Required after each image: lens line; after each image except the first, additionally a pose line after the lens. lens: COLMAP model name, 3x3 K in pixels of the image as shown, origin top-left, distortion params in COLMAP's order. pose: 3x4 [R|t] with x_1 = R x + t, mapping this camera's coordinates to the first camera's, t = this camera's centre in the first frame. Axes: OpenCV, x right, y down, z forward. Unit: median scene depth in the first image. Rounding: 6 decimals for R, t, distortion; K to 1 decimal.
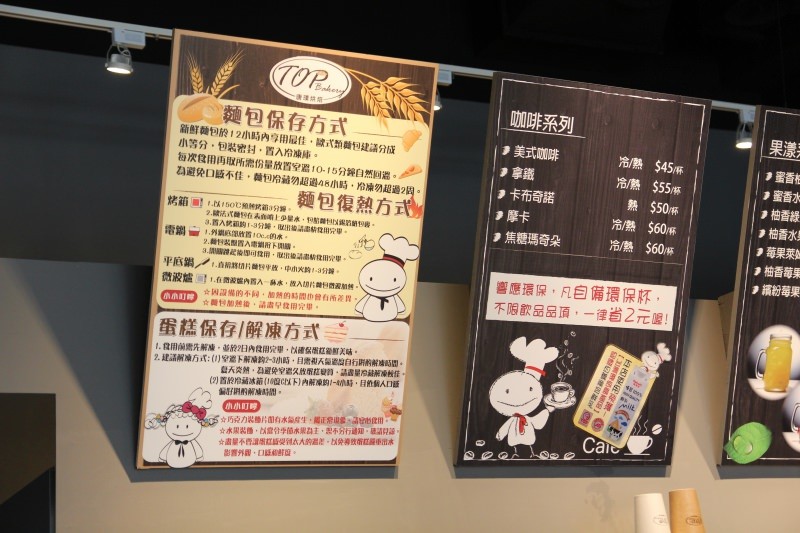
lens RADIAL K [[911.2, 0, 400.4], [0, 911.2, 261.7], [0, 0, 1]] dist [0.002415, 0.000000]
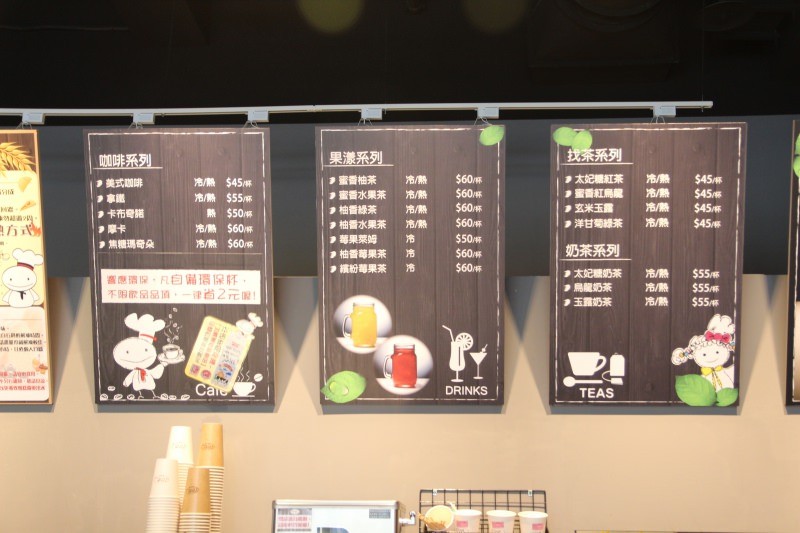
lens RADIAL K [[656.9, 0, 400.1], [0, 656.9, 273.0], [0, 0, 1]] dist [-0.016340, 0.005381]
pose [[0.954639, -0.060068, -0.291643, 0.812456], [0.065545, 0.997809, 0.009038, 0.037025], [0.290461, -0.027743, 0.956484, 0.146806]]
